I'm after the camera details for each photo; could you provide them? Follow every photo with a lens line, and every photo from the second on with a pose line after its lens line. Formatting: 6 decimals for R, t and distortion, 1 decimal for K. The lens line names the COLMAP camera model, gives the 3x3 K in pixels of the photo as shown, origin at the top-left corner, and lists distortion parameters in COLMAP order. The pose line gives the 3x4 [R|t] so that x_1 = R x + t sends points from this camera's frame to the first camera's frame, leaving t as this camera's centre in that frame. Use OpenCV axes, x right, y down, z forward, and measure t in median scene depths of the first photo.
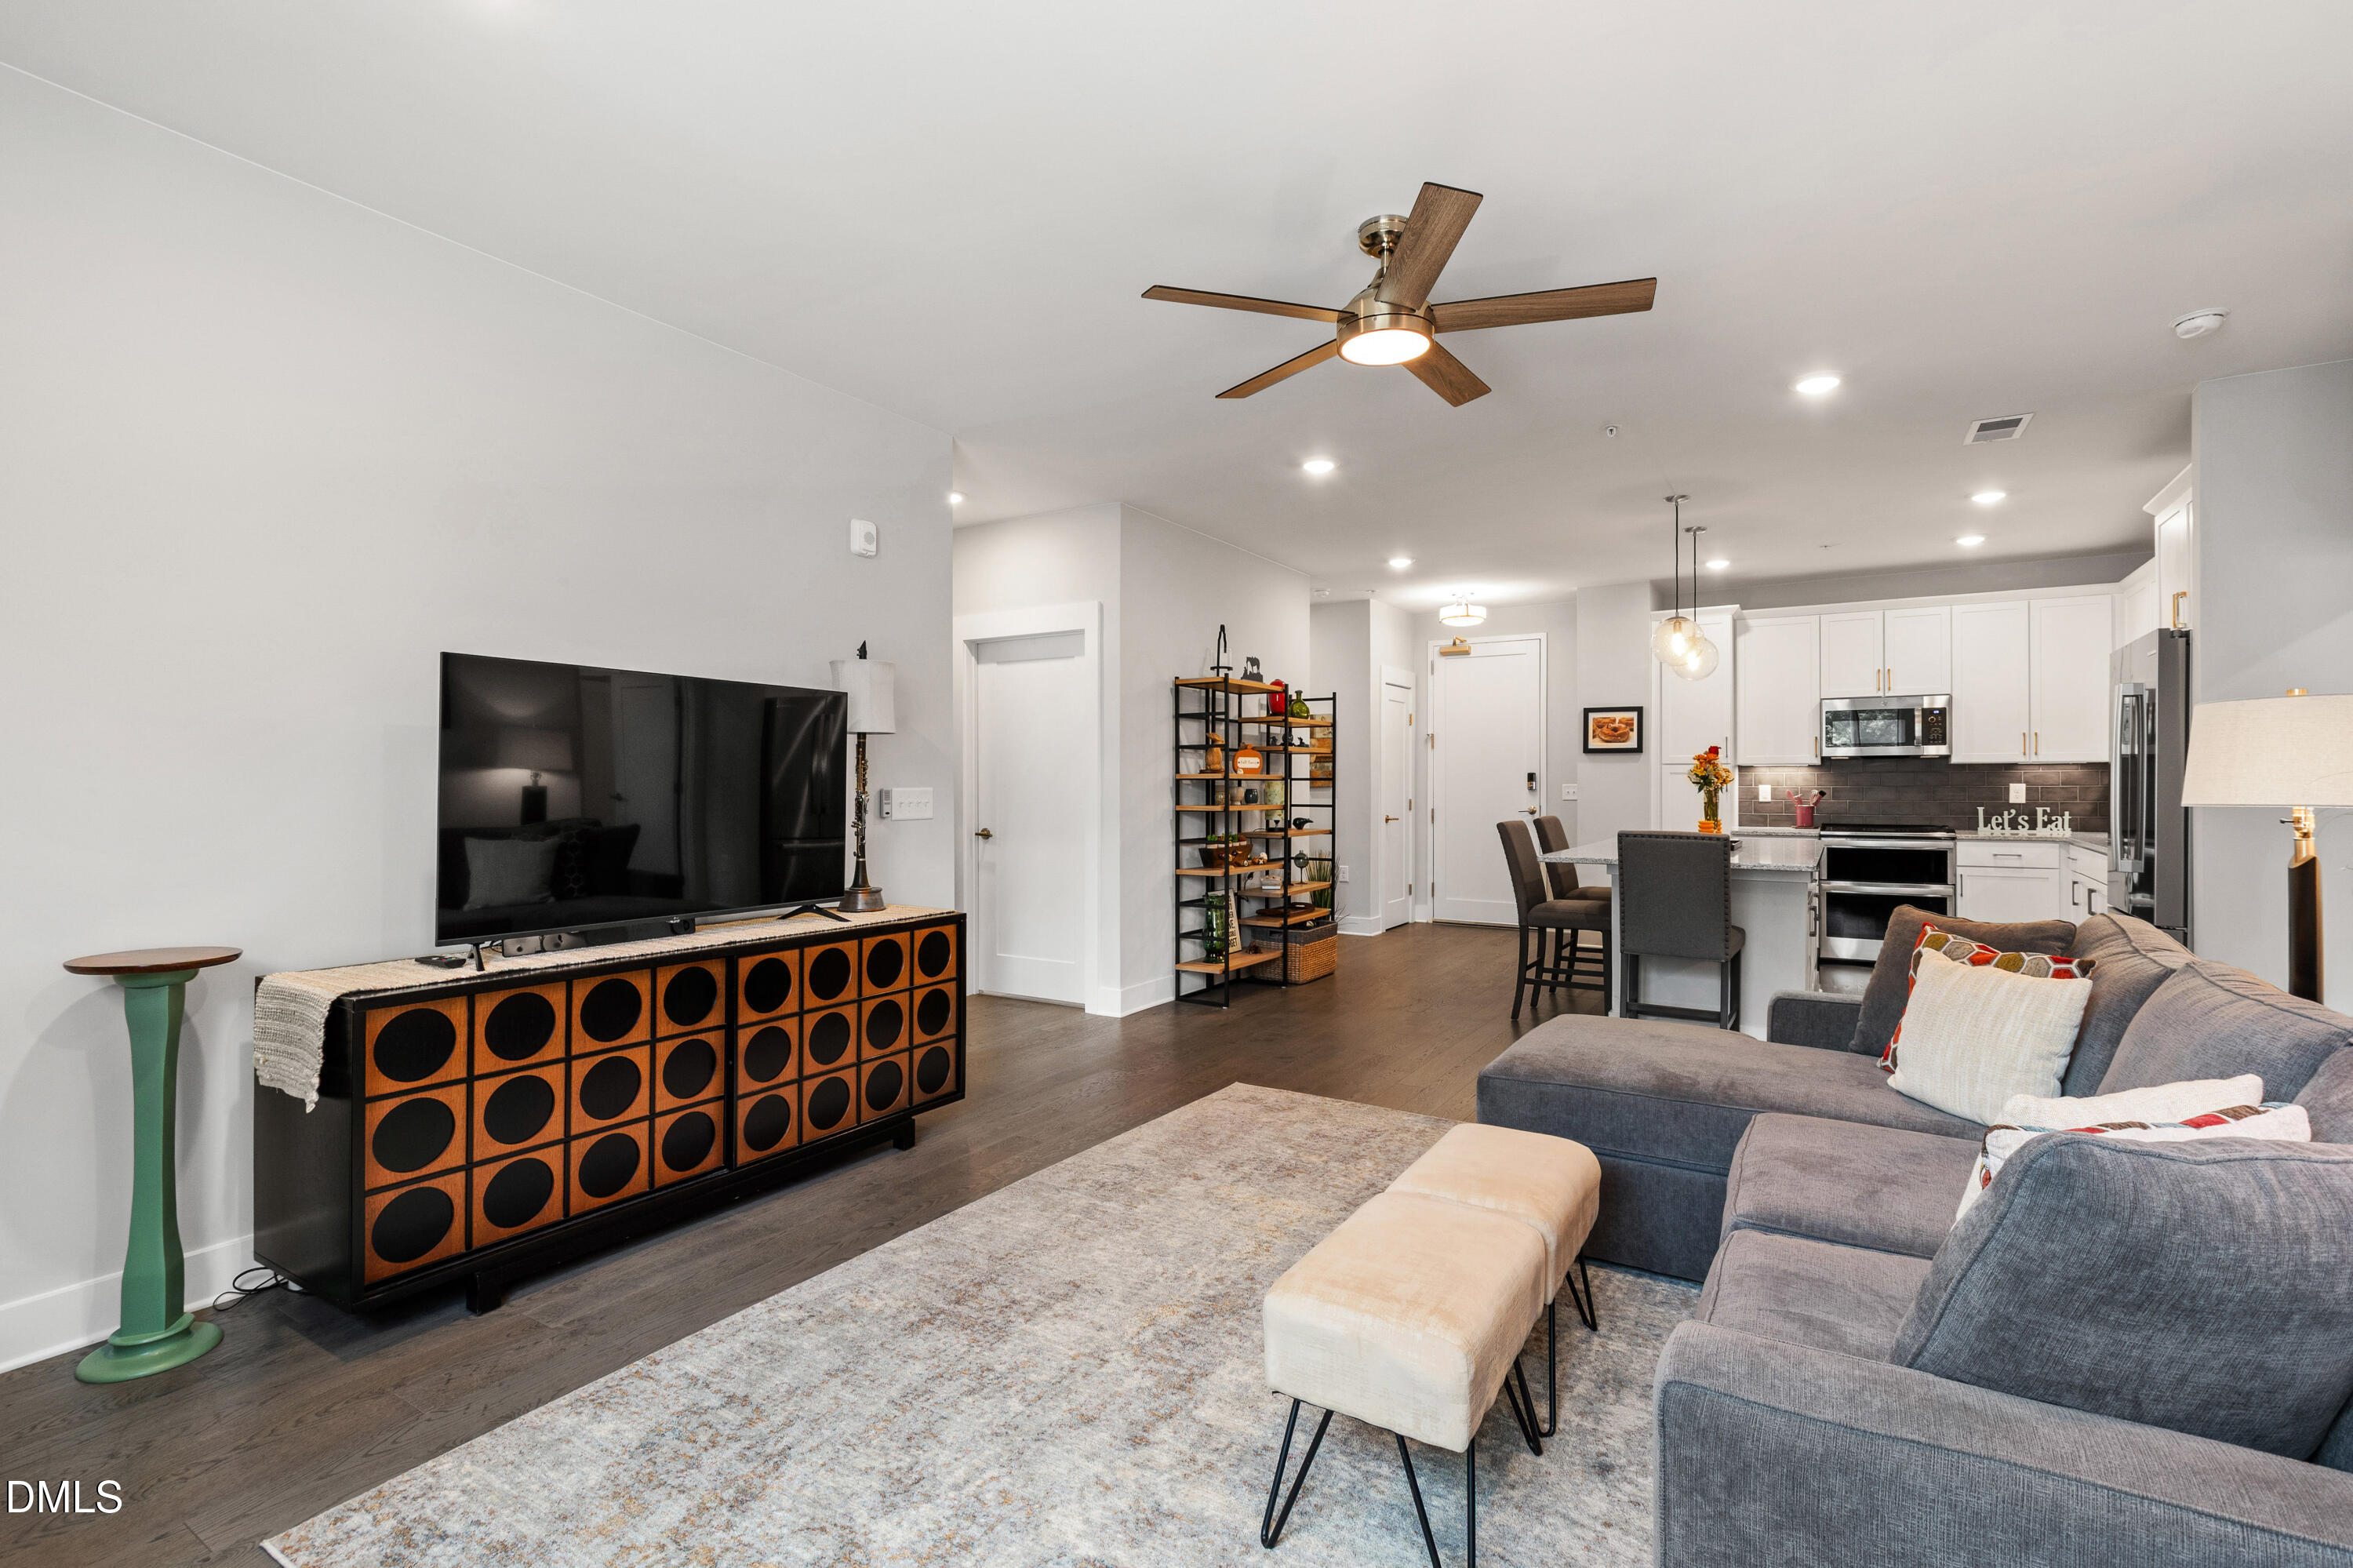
lens RADIAL K [[1065.5, 0, 1188.4], [0, 1065.5, 777.8], [0, 0, 1]] dist [-0.014991, -0.000208]
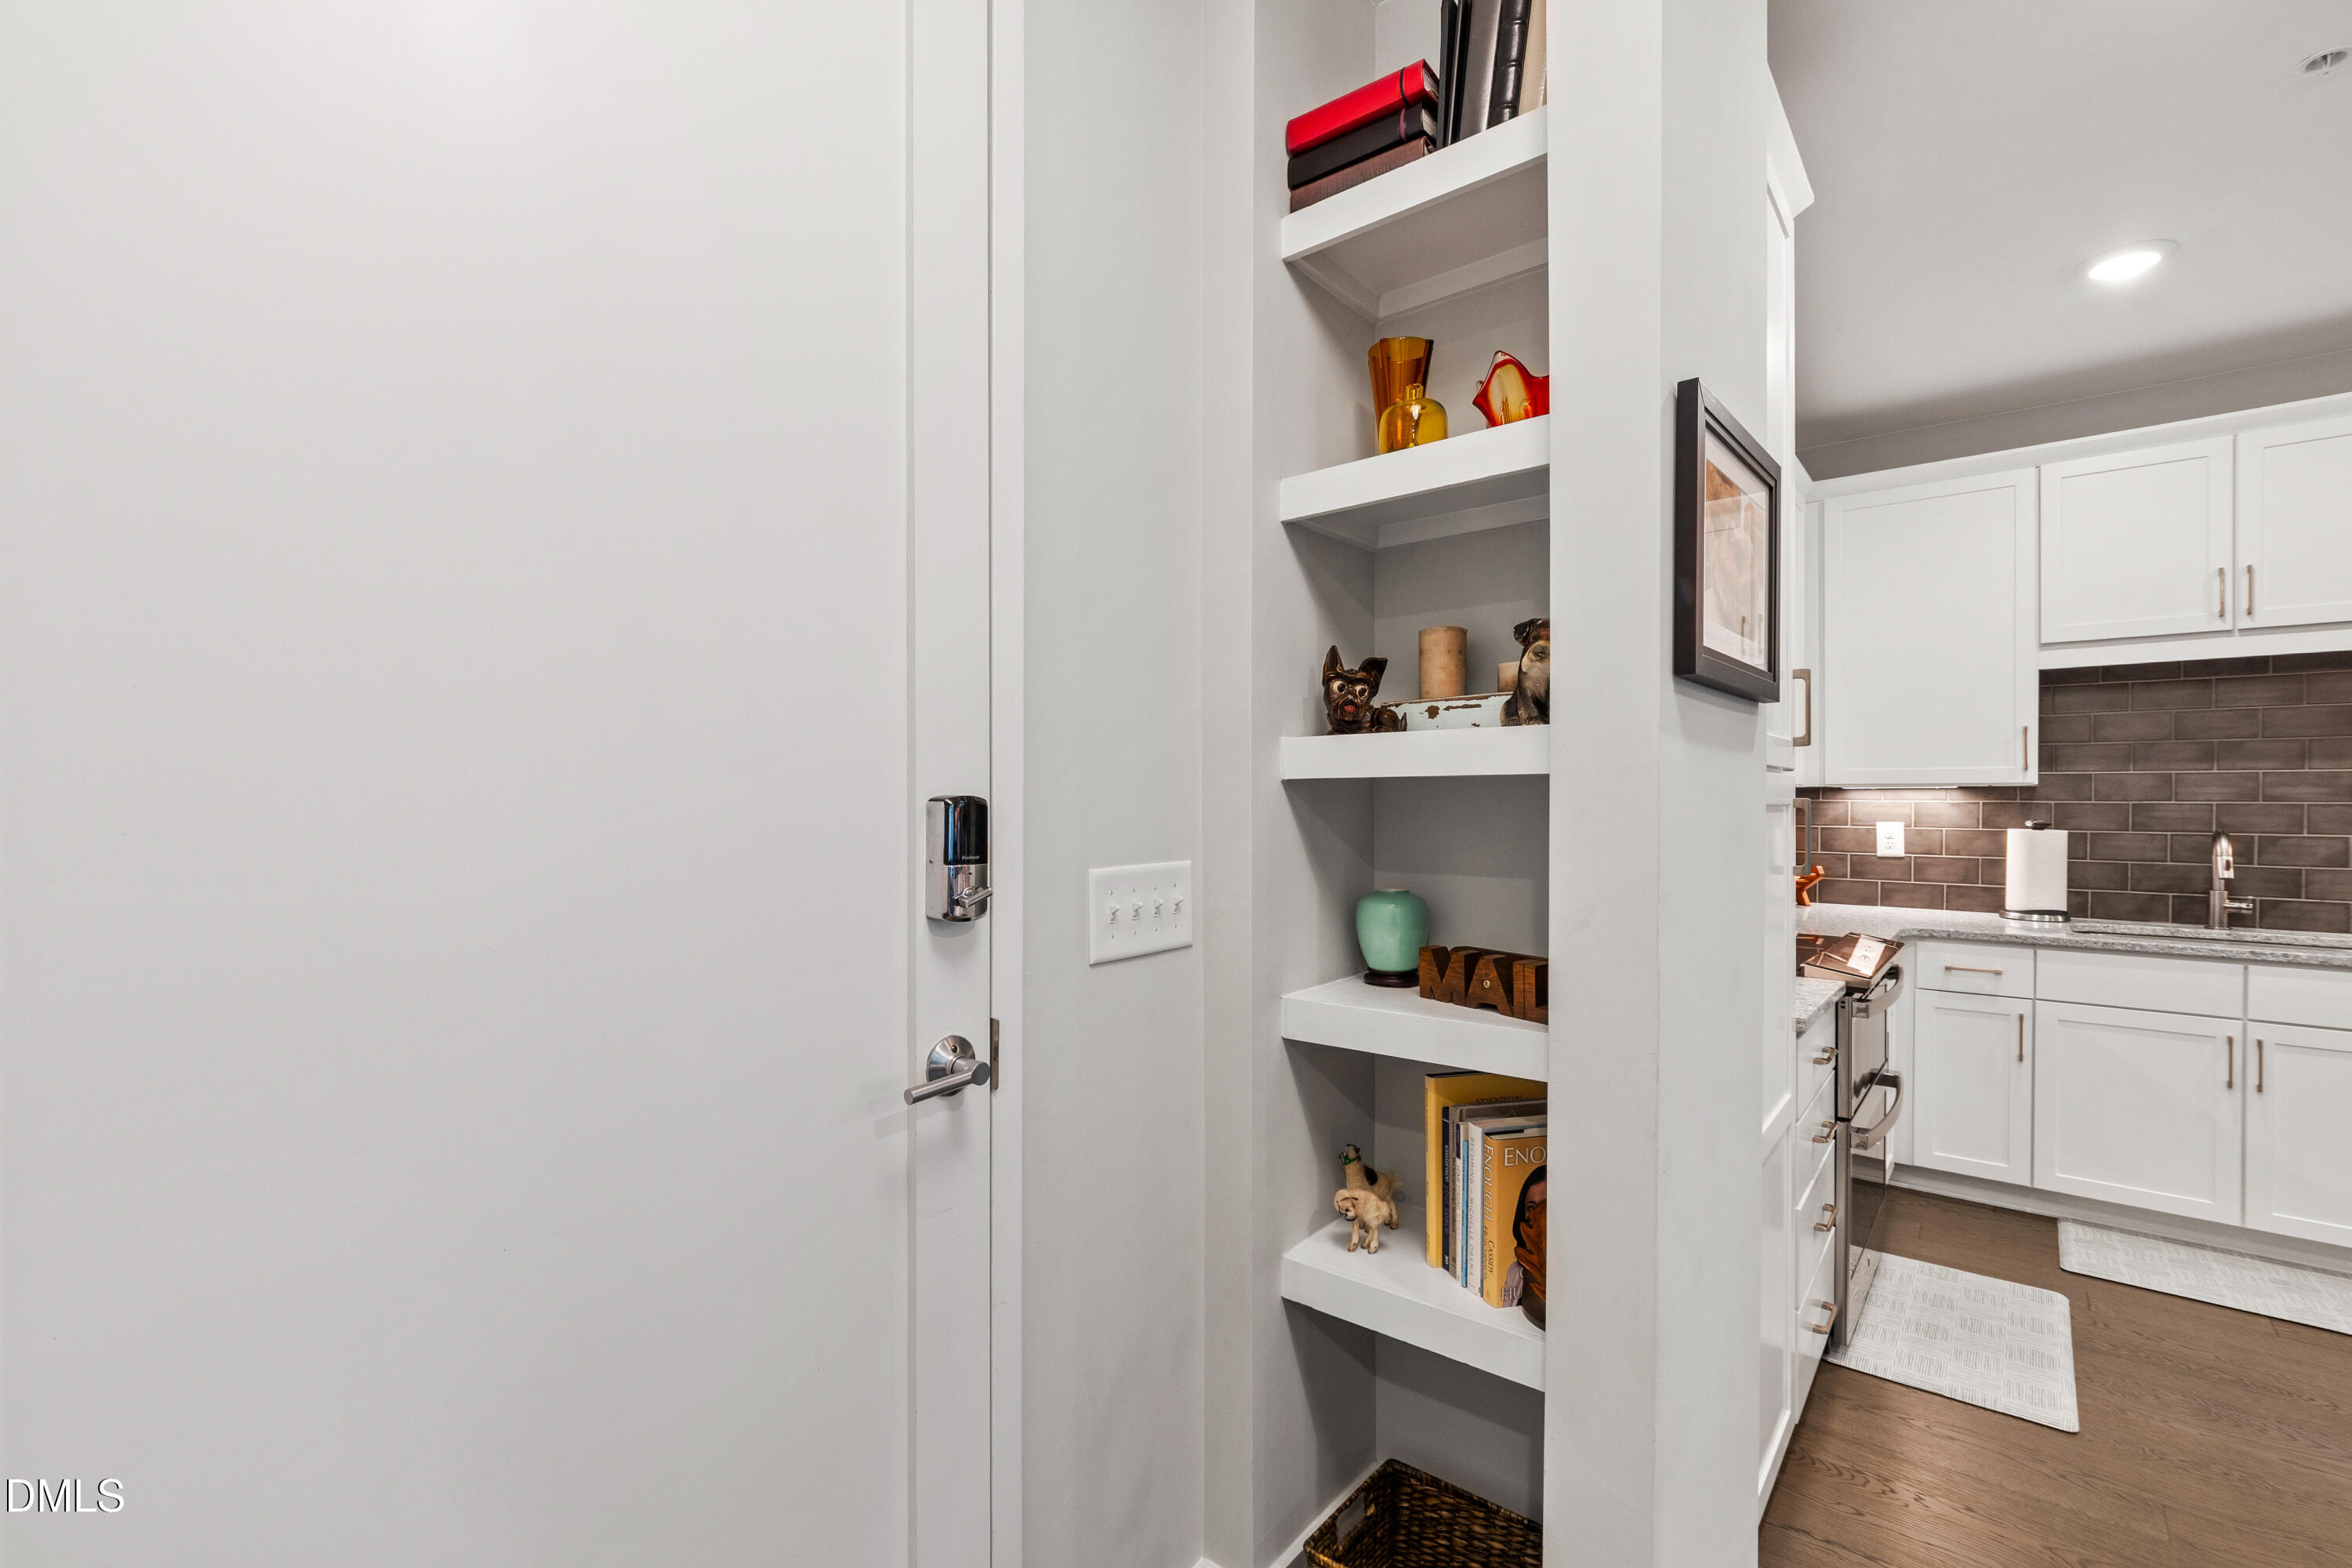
lens RADIAL K [[1043.6, 0, 1172.0], [0, 1043.6, 812.8], [0, 0, 1]] dist [-0.000839, -0.000758]
pose [[0.137182, -0.010034, 0.990495, 0.238100], [-0.004233, 0.999934, 0.010715, -0.005033], [-0.990537, -0.005663, 0.137131, 1.179896]]
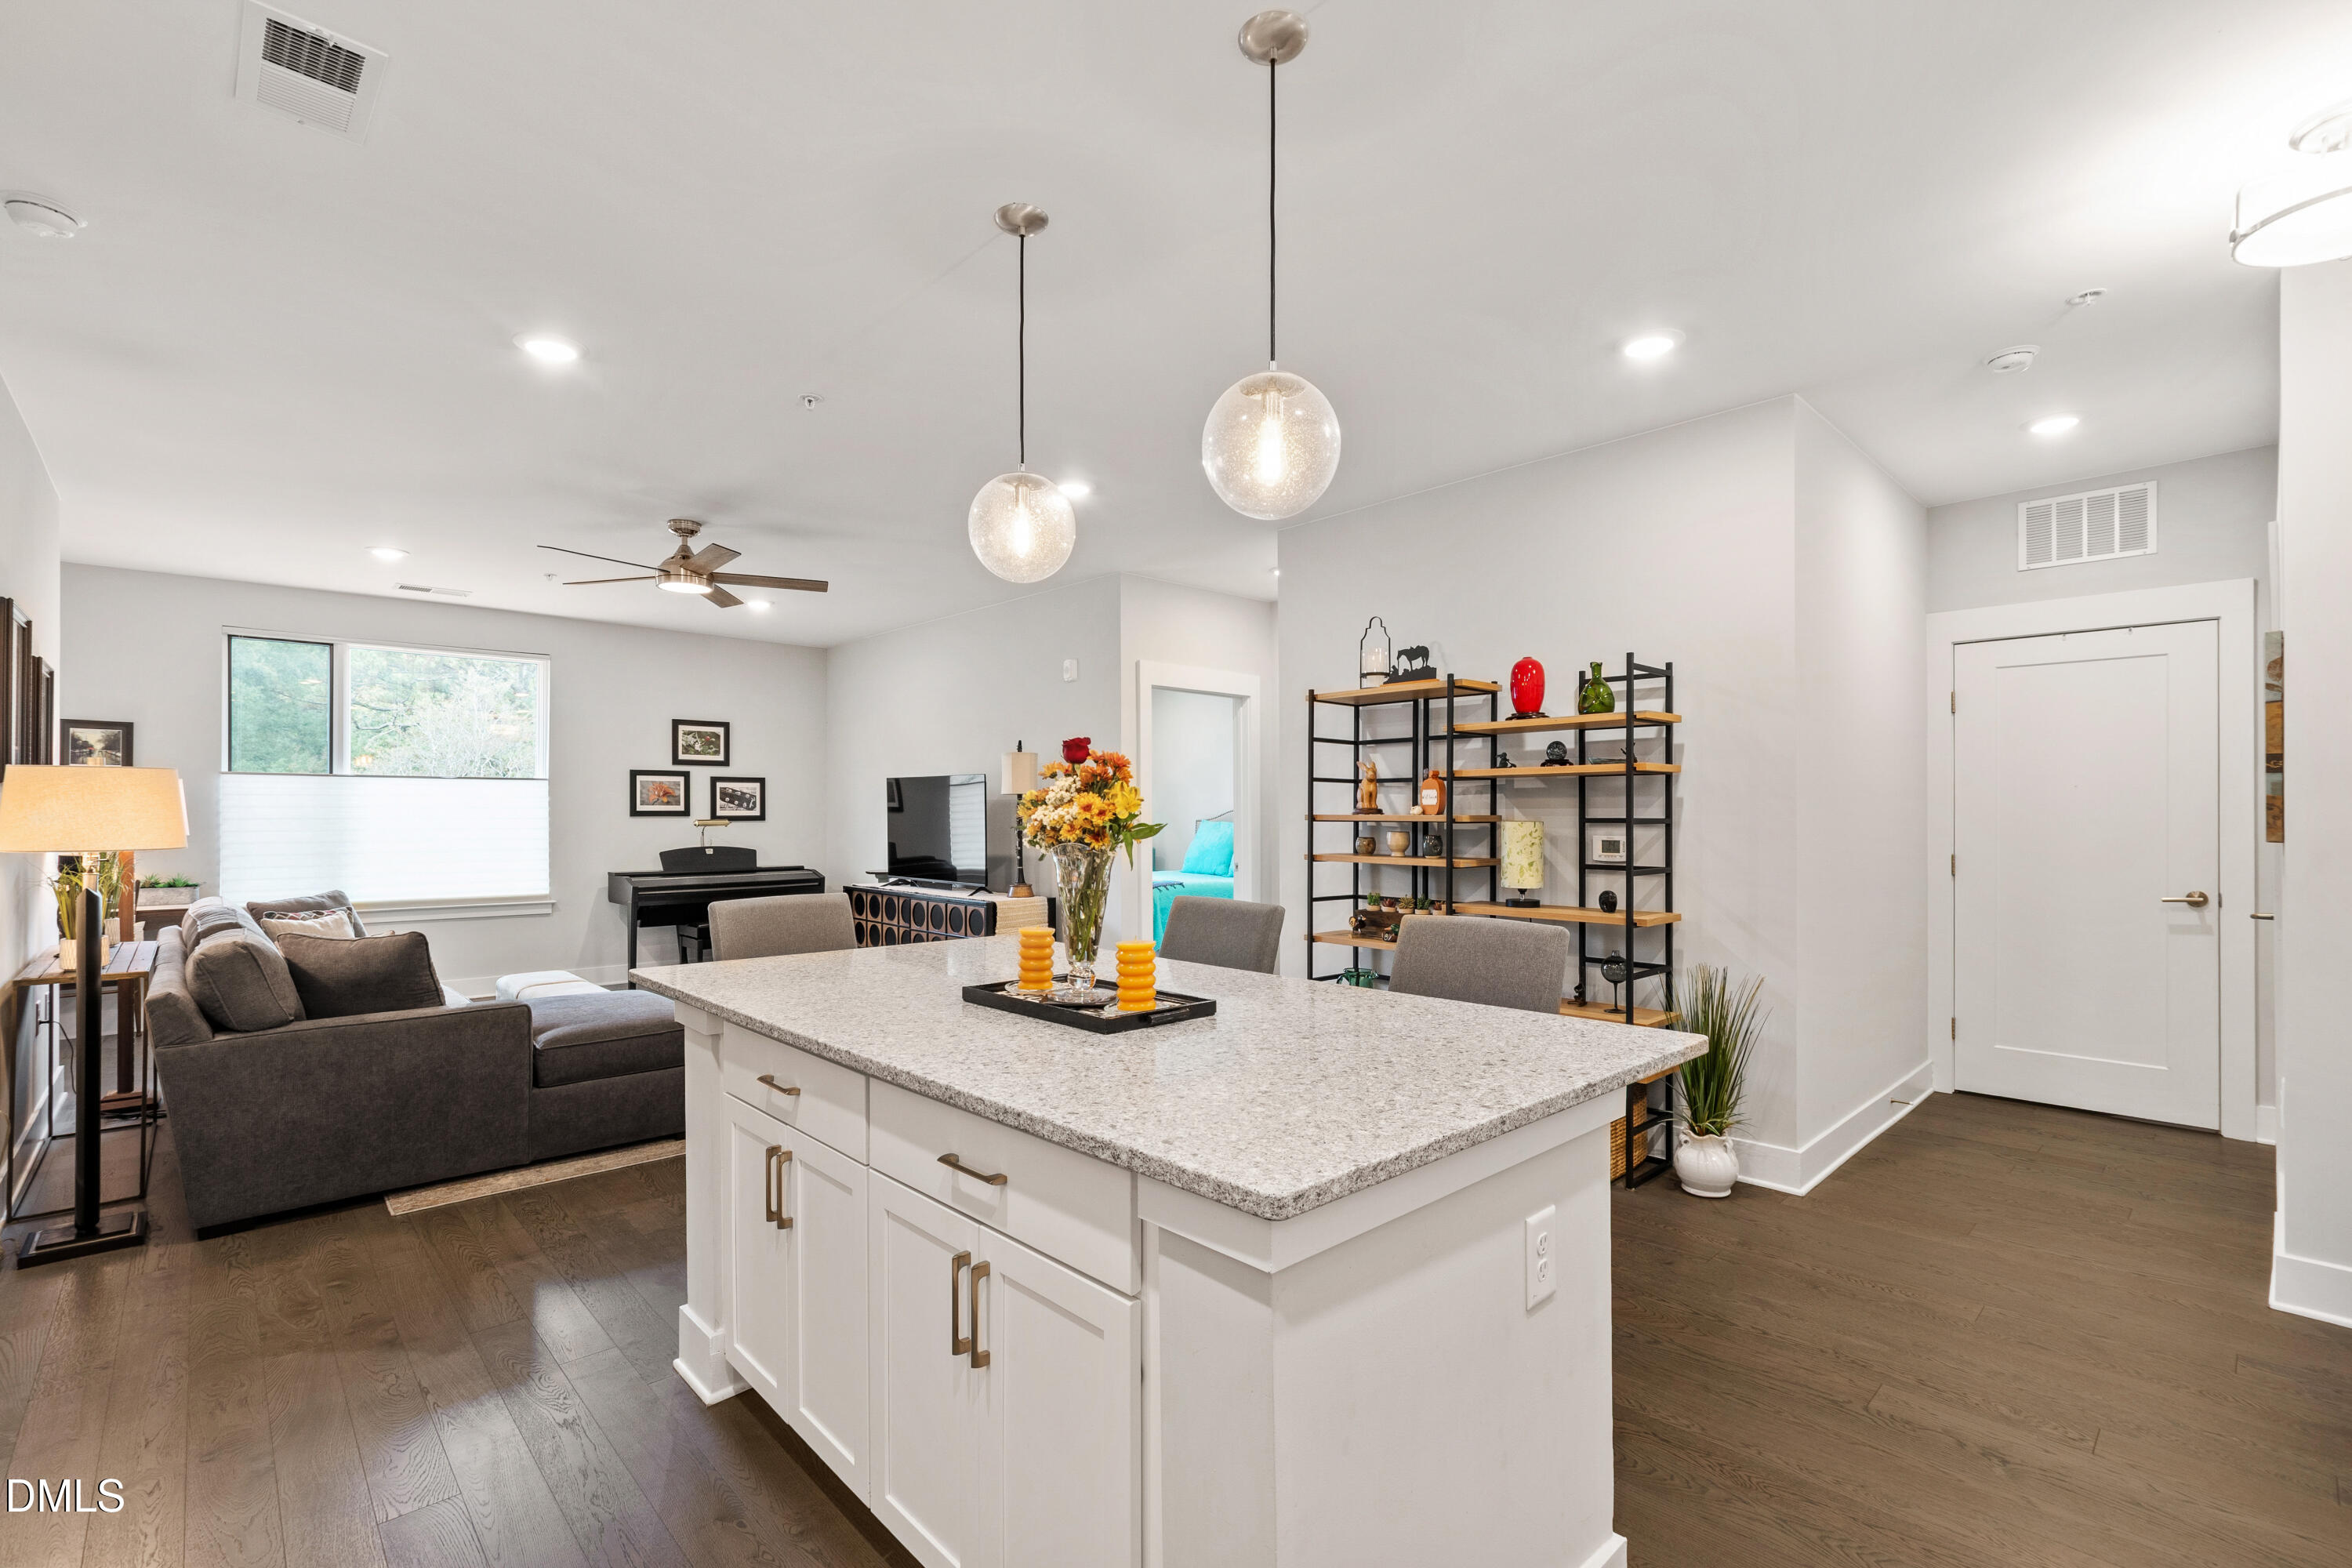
lens RADIAL K [[1043.6, 0, 1172.0], [0, 1043.6, 812.8], [0, 0, 1]] dist [-0.000839, -0.000758]
pose [[-0.257591, -0.000711, -0.966254, 0.679129], [0.005564, 0.999982, -0.002219, -0.003049], [0.966238, -0.005948, -0.257583, 0.903215]]
